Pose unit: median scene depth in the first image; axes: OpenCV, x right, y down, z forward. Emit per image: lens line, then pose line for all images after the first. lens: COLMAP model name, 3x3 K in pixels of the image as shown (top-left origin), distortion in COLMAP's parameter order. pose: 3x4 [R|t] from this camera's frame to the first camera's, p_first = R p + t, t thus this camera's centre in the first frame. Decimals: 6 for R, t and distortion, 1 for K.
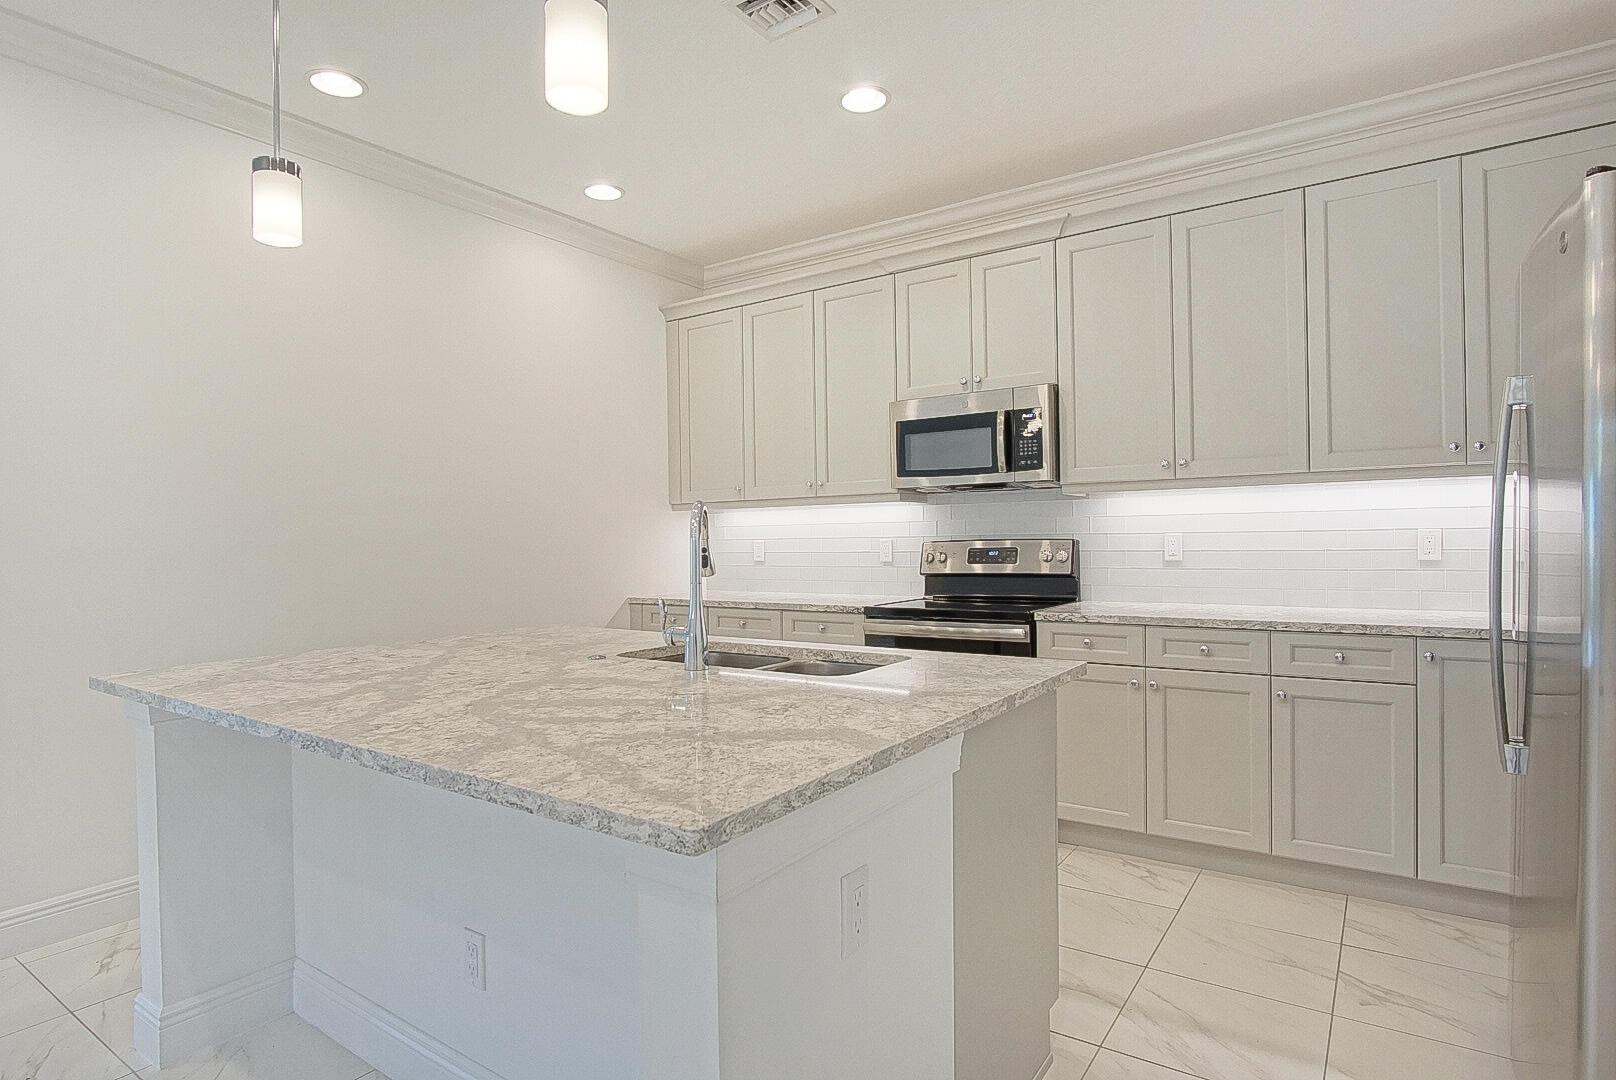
lens RADIAL K [[870.0, 0, 790.8], [0, 870.0, 542.8], [0, 0, 1]] dist [-0.029046, 0.008408]
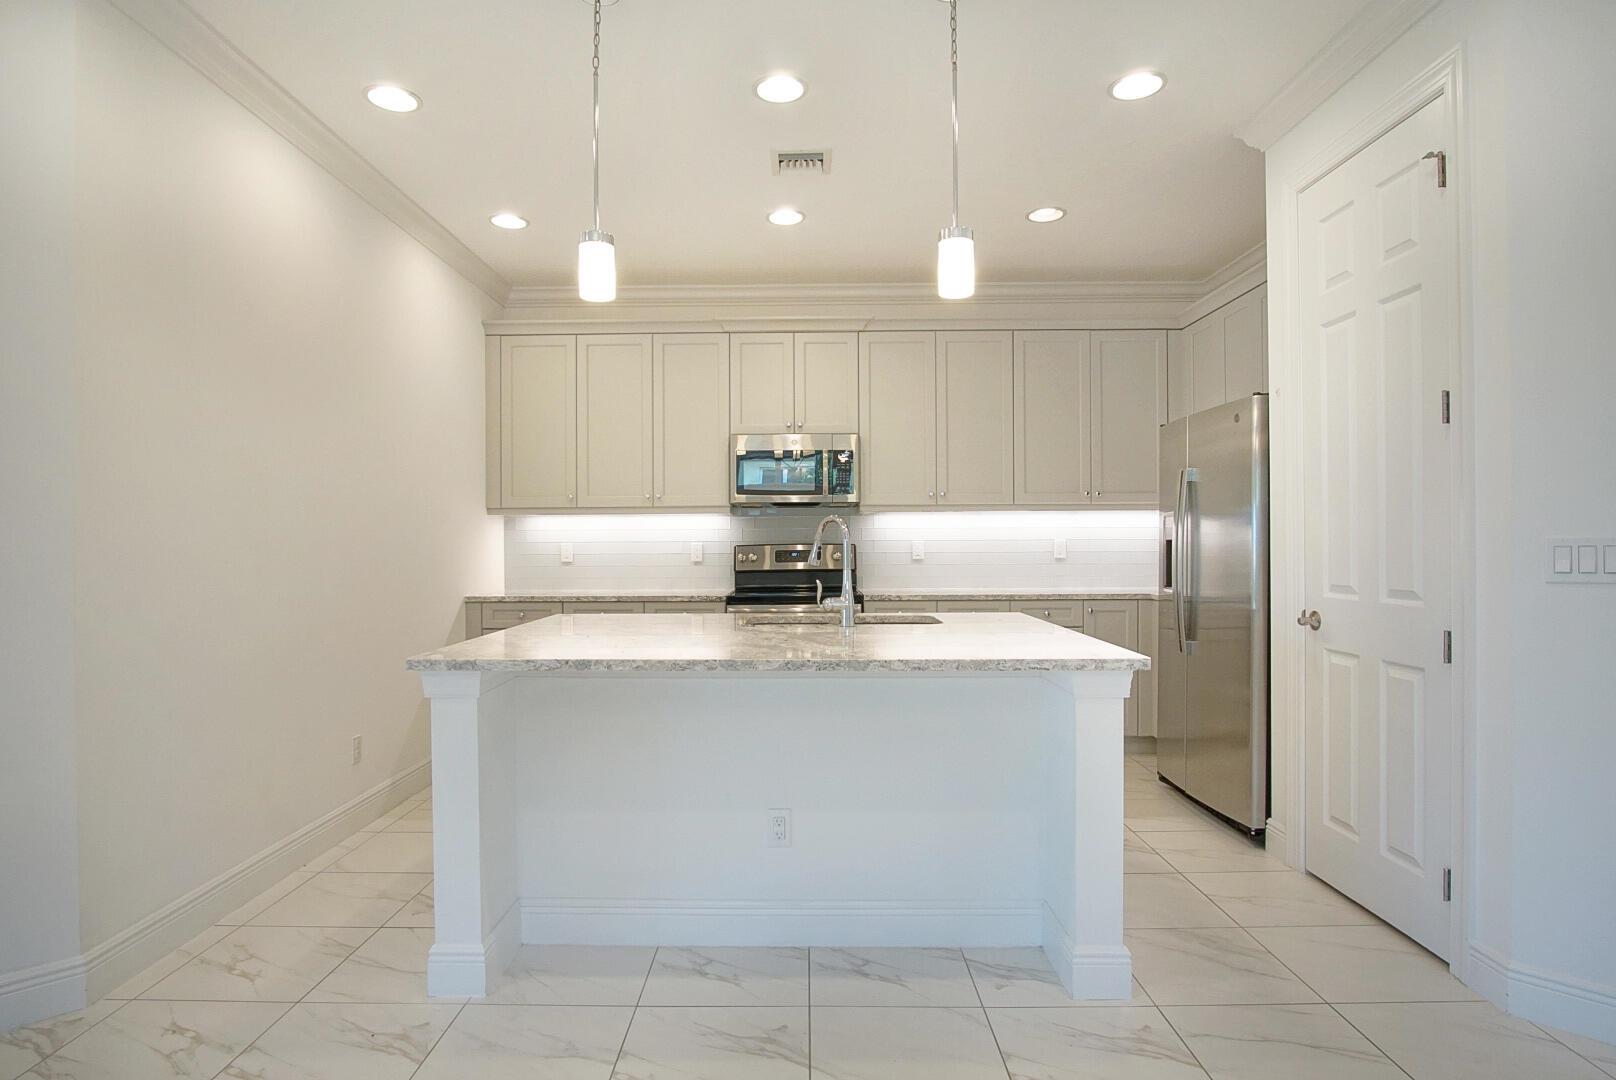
lens RADIAL K [[870.0, 0, 790.8], [0, 870.0, 542.8], [0, 0, 1]] dist [-0.029046, 0.008408]
pose [[0.822747, 0.011893, 0.568283, -0.535382], [-0.005275, 0.999898, -0.013289, 0.012166], [-0.568383, 0.007935, 0.822726, -0.091204]]
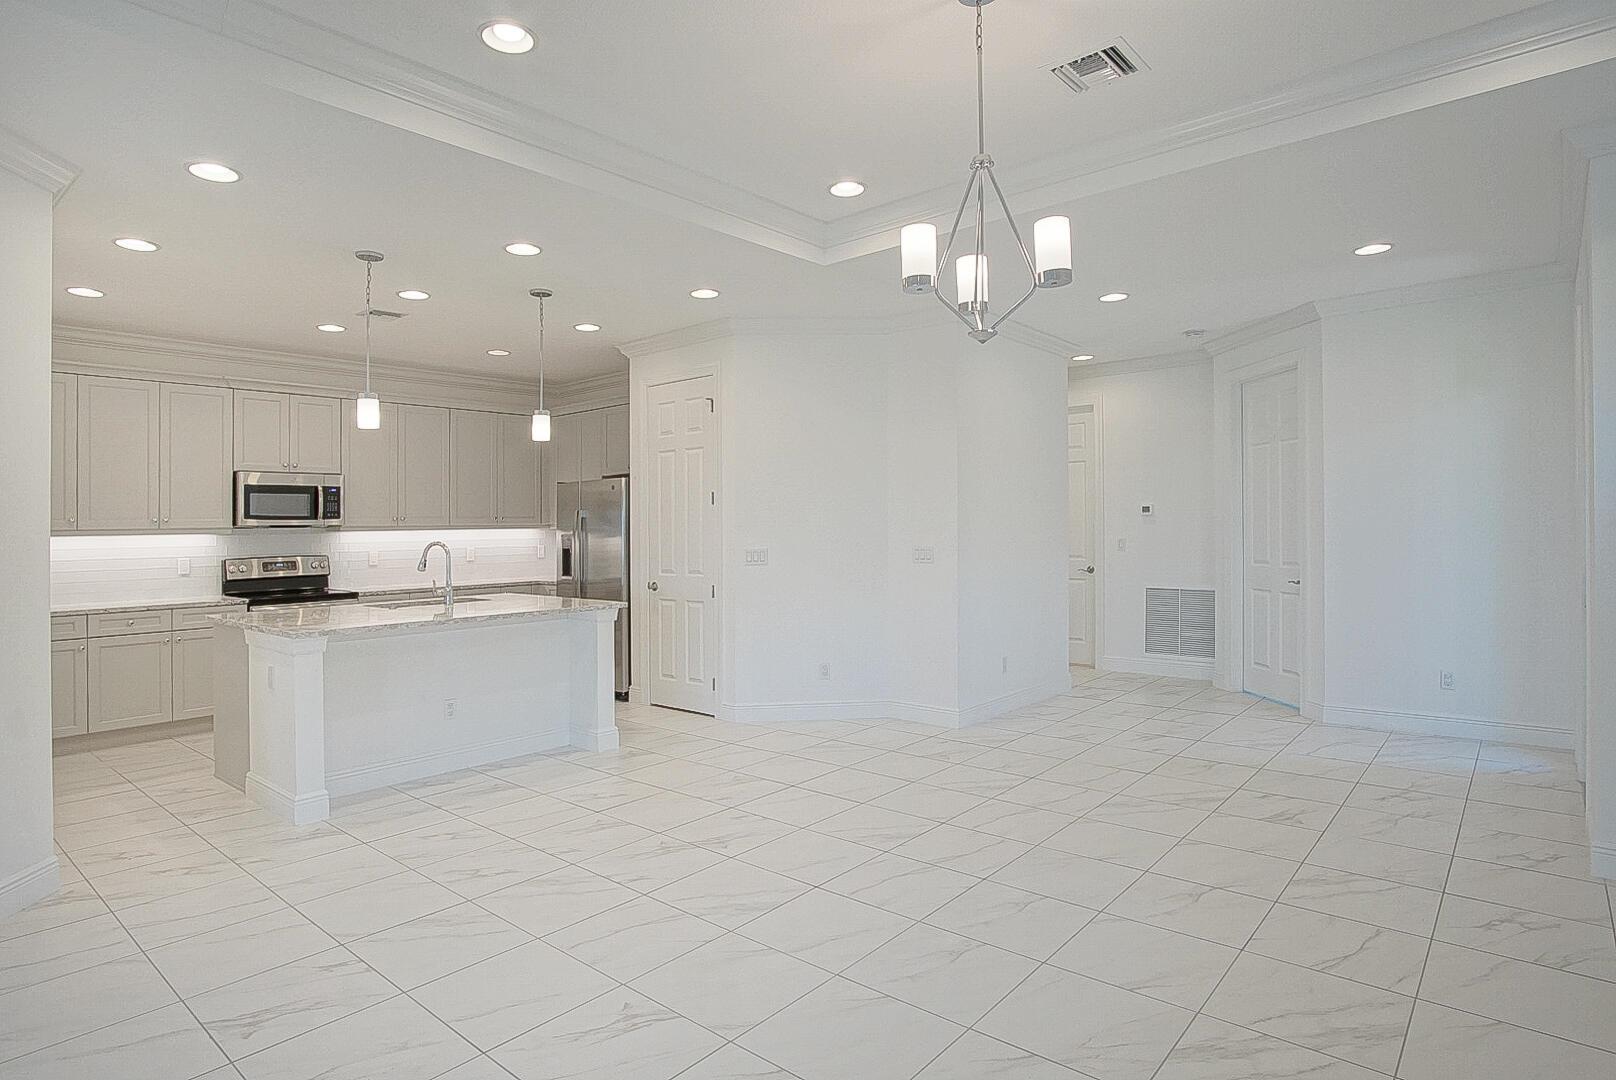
lens RADIAL K [[870.0, 0, 790.8], [0, 870.0, 542.8], [0, 0, 1]] dist [-0.029046, 0.008408]
pose [[0.106364, -0.002049, 0.994325, -1.351678], [0.020905, 0.999781, -0.000176, -0.009957], [-0.994108, 0.020805, 0.106383, -0.169072]]
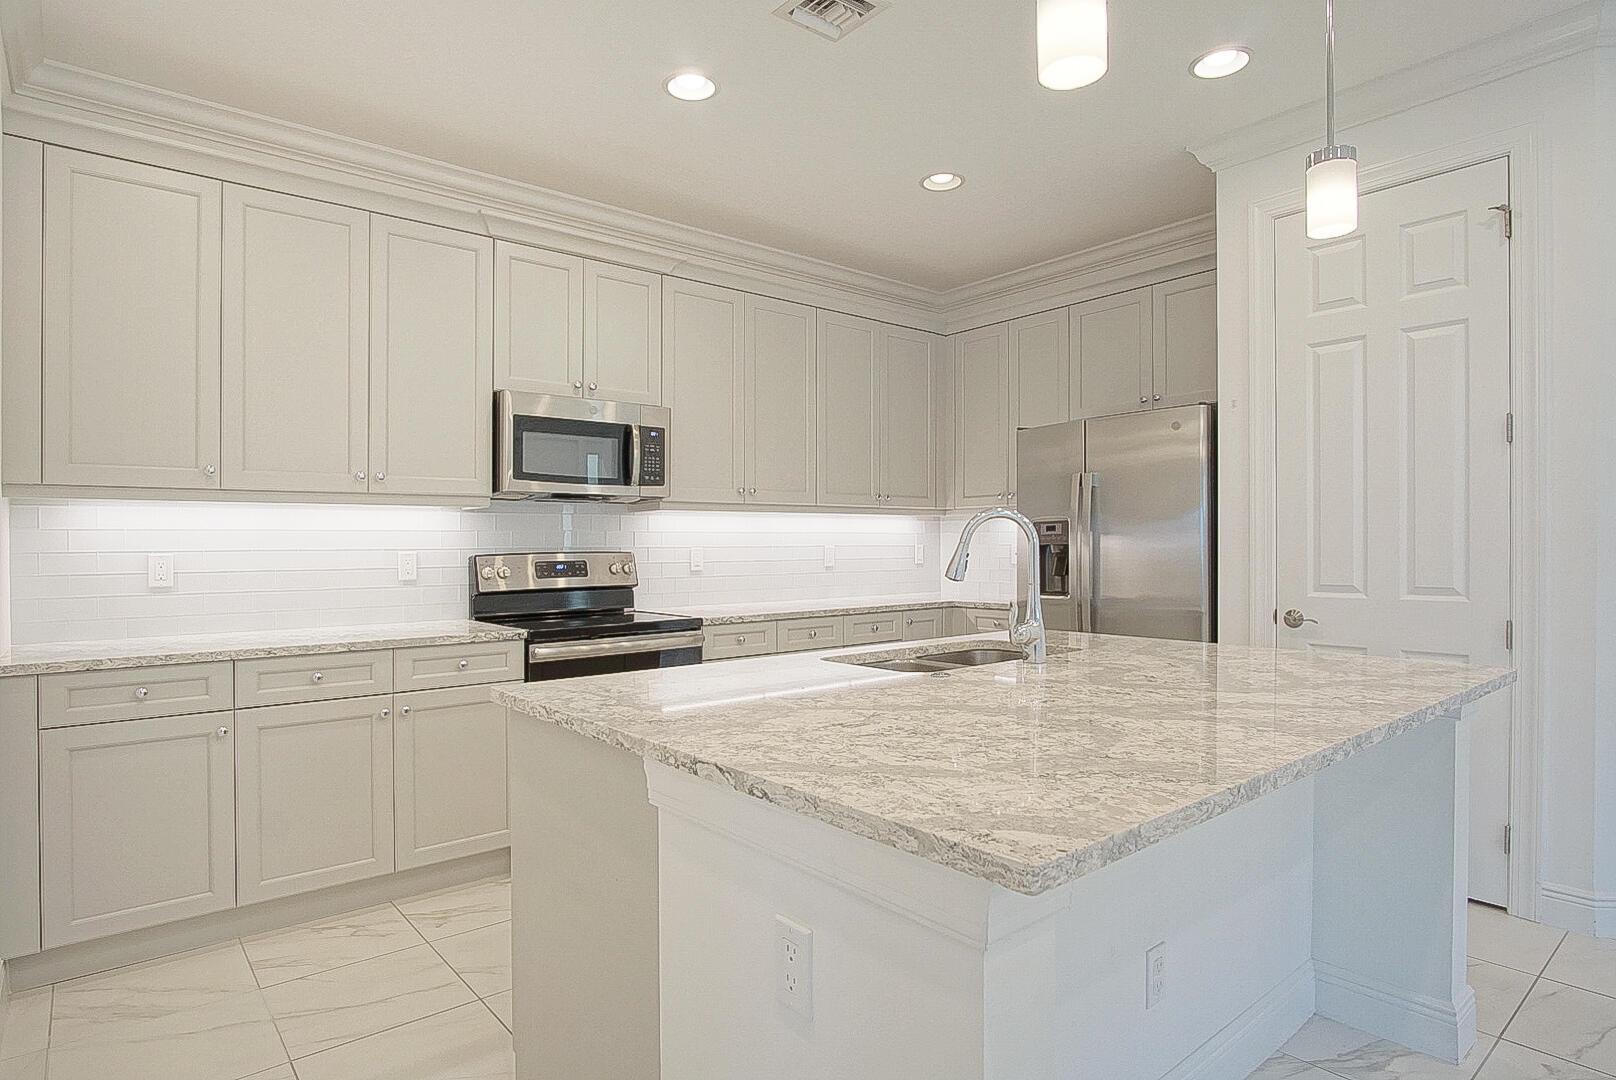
lens RADIAL K [[914.7, 0, 810.5], [0, 914.7, 545.6], [0, 0, 1]] dist [0.001293, -0.000117]
pose [[0.255345, 0.014148, 0.966747, -0.679773], [0.010122, 0.999799, -0.017305, 0.009055], [-0.966797, 0.014205, 0.255150, 0.486811]]
